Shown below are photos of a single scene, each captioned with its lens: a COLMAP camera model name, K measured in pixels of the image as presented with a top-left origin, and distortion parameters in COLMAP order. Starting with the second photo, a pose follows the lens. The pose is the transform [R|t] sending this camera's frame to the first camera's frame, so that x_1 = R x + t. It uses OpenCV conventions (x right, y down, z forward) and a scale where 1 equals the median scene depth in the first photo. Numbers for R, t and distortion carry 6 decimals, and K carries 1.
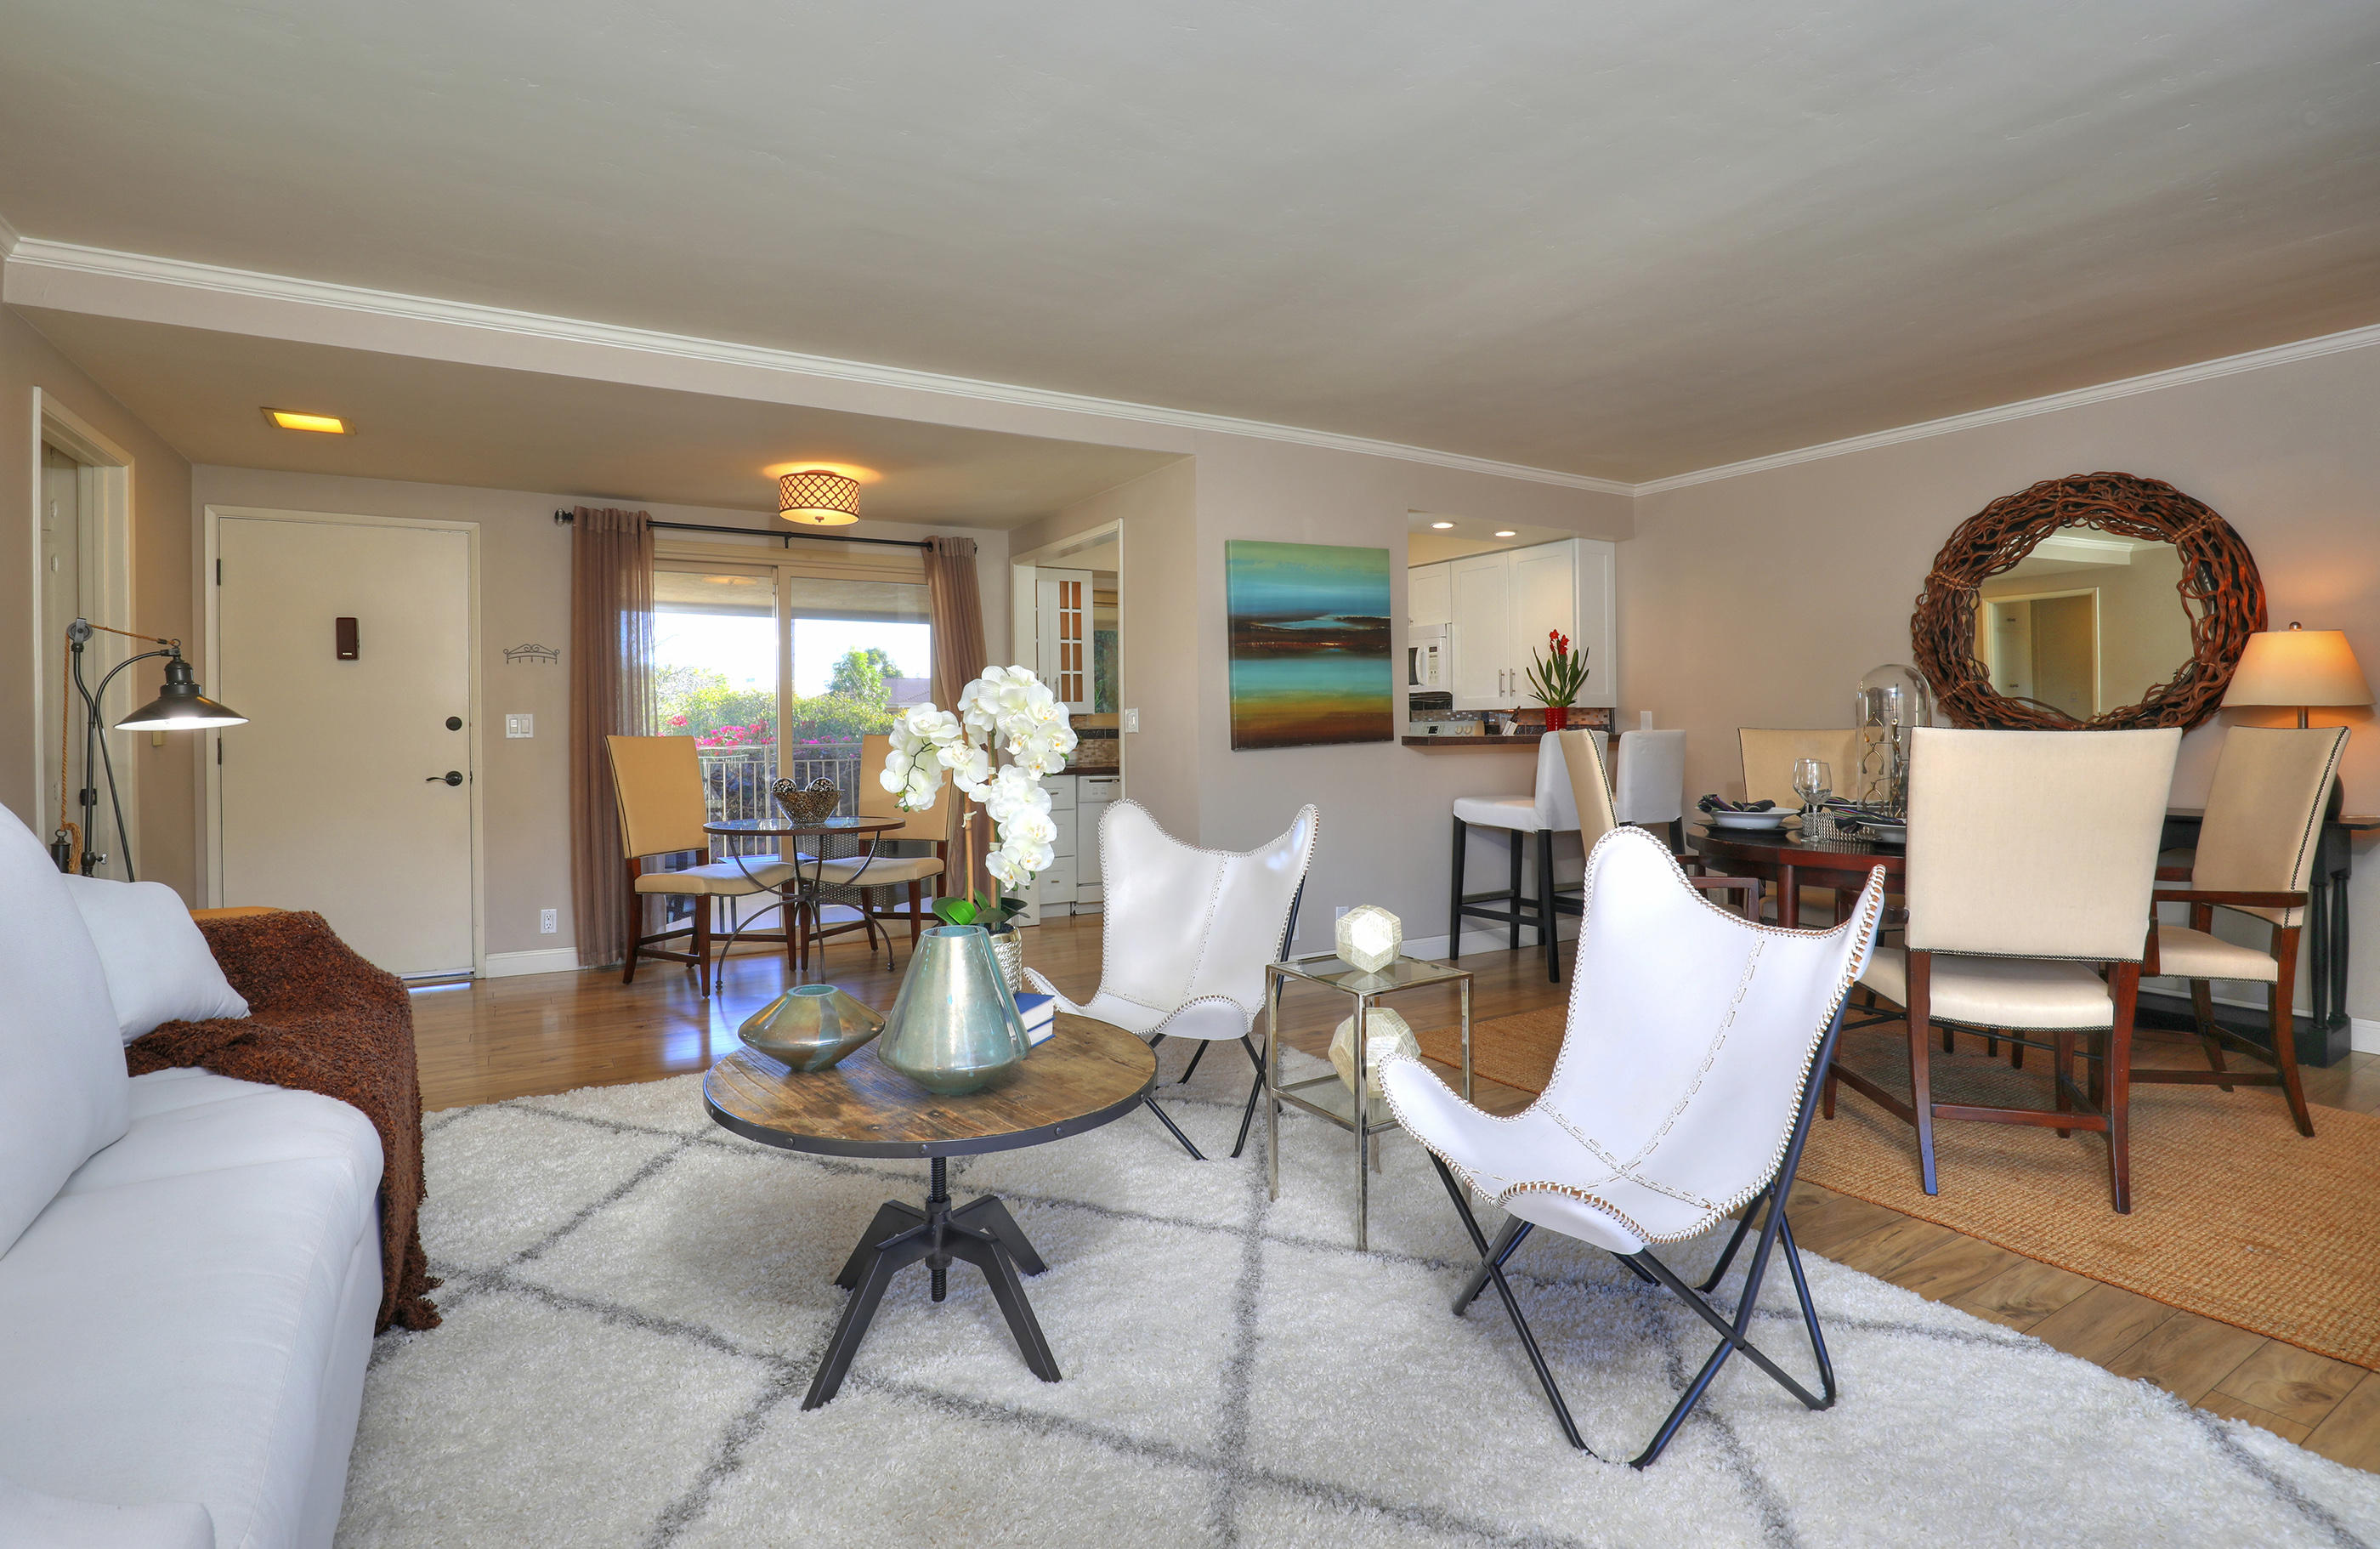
lens RADIAL K [[1119.2, 0, 1197.3], [0, 1119.2, 707.9], [0, 0, 1]] dist [-0.000126, -0.000162]
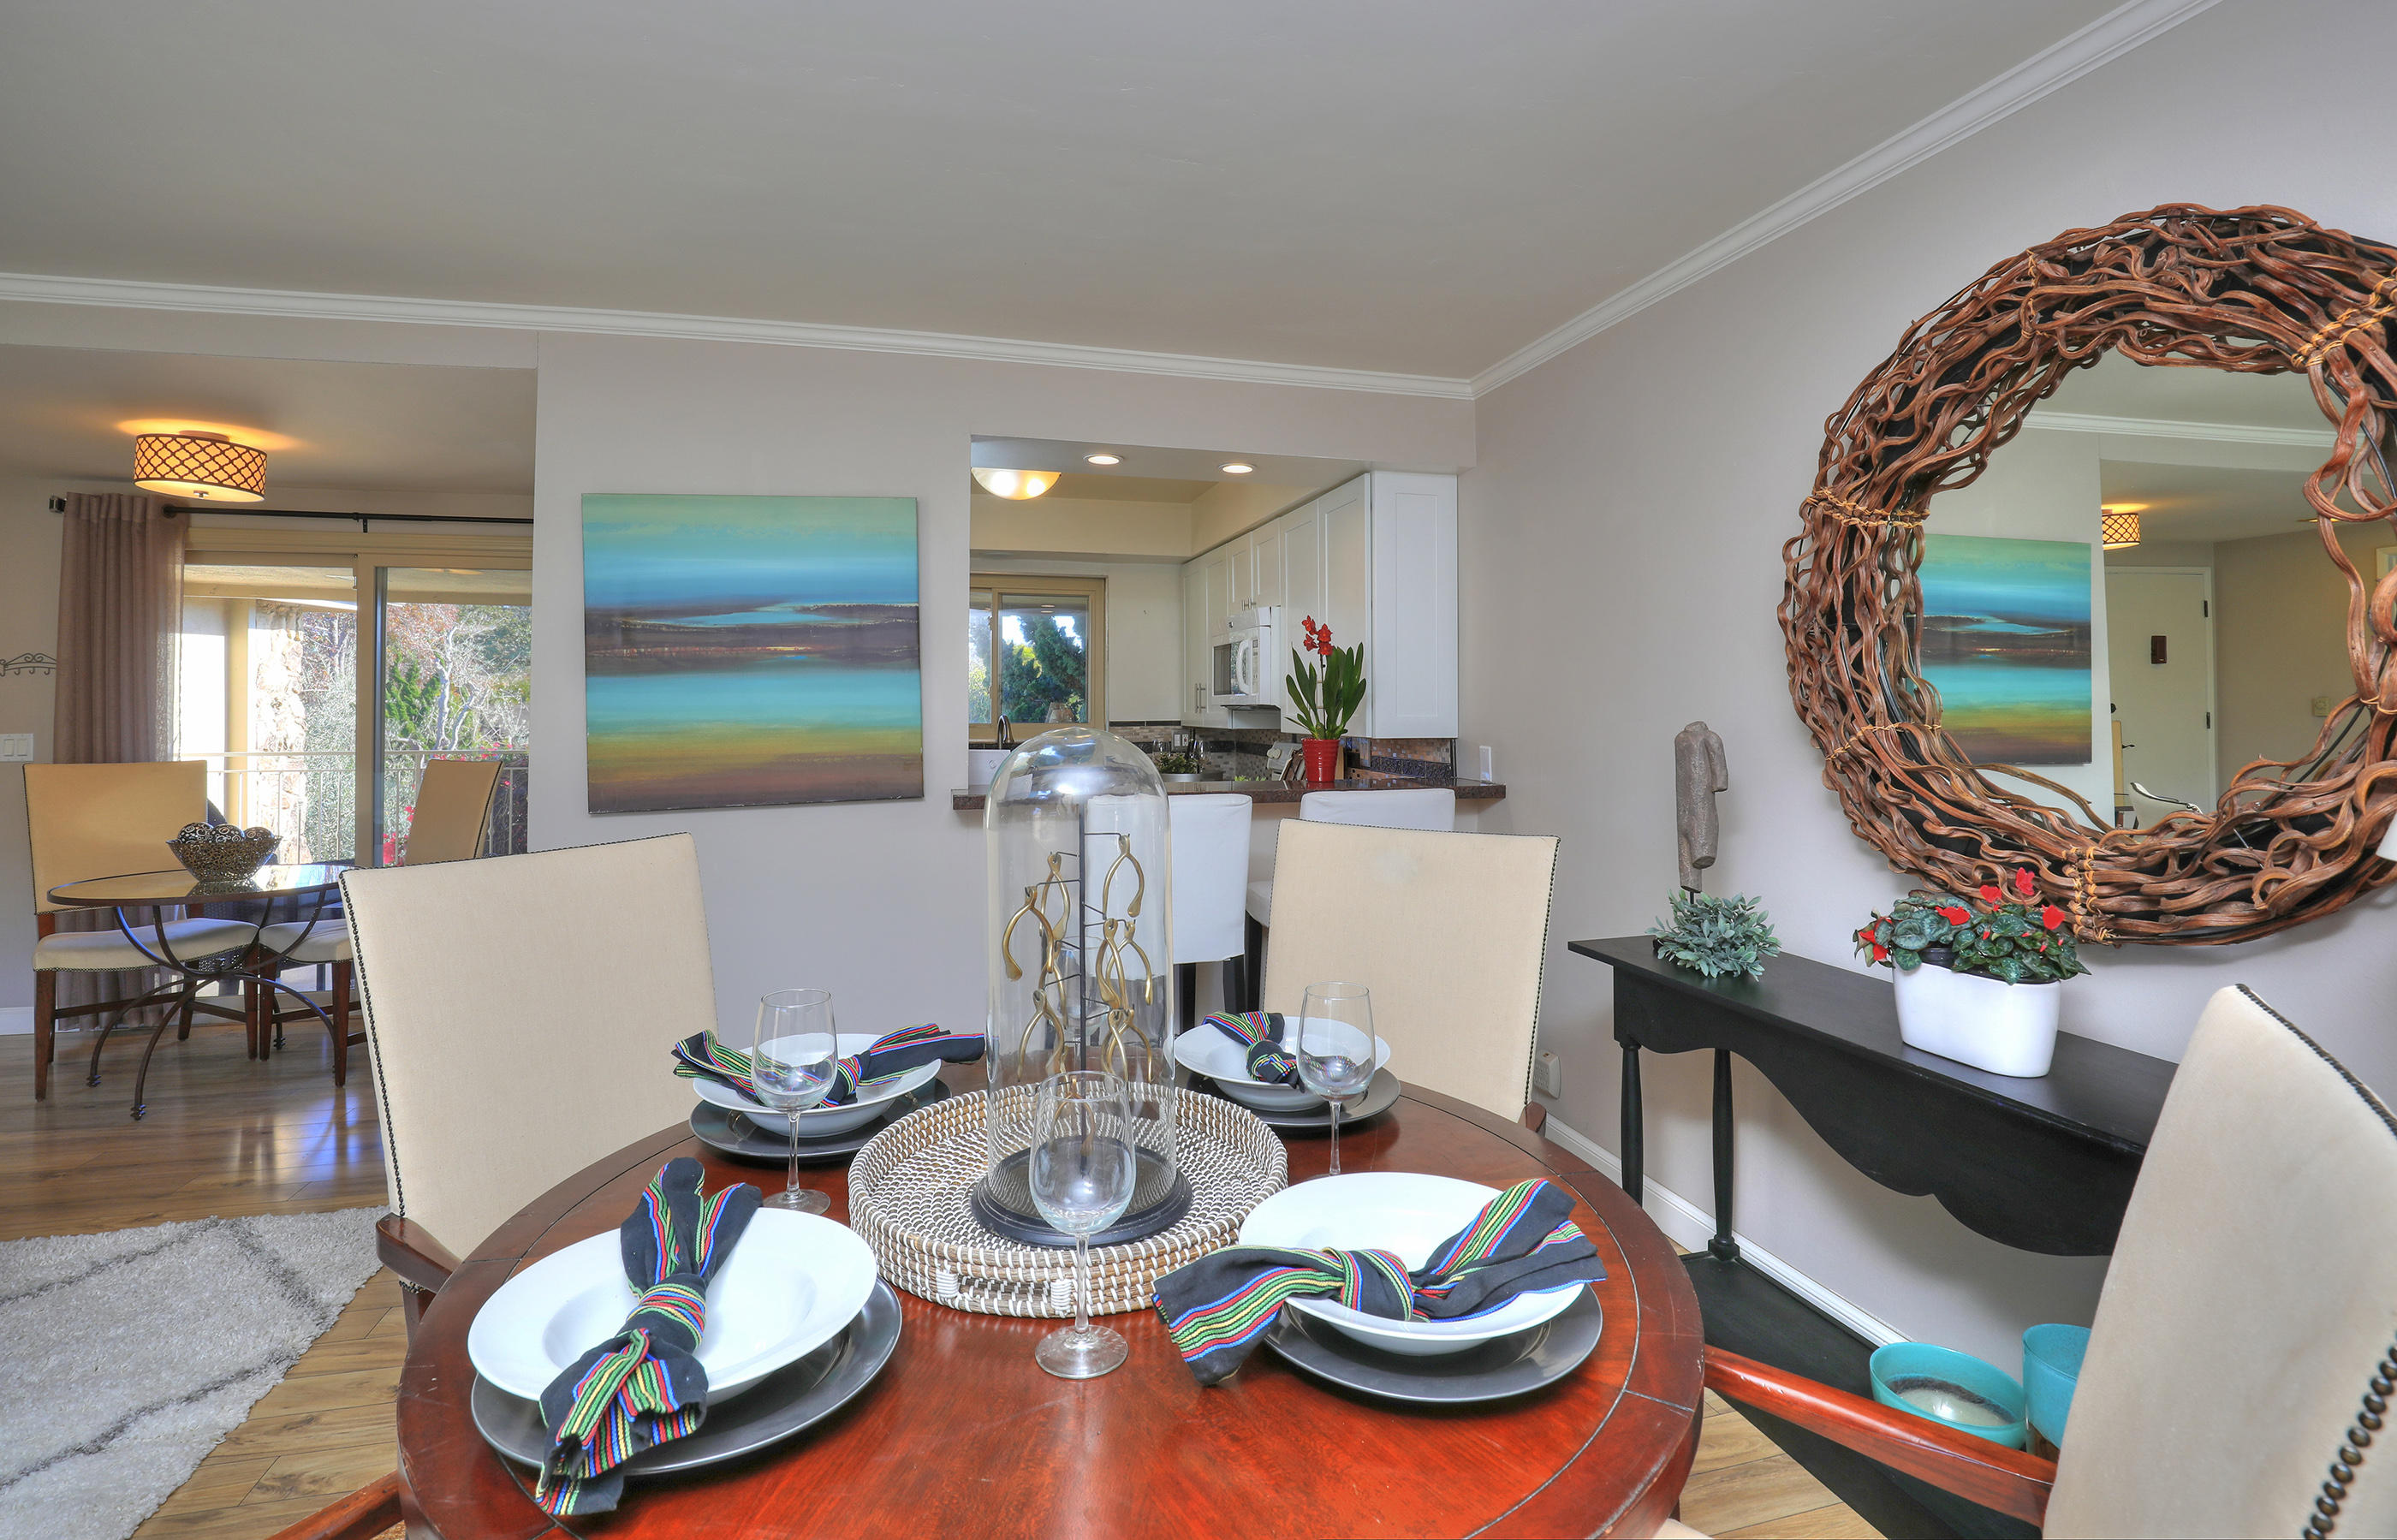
lens RADIAL K [[1126.8, 0, 1194.4], [0, 1126.8, 664.1], [0, 0, 1]] dist [0.000017, 0.000214]
pose [[0.948556, -0.001296, -0.316606, 0.542757], [-0.004383, 0.999842, -0.017226, -0.037763], [0.316578, 0.017728, 0.948401, 0.456529]]
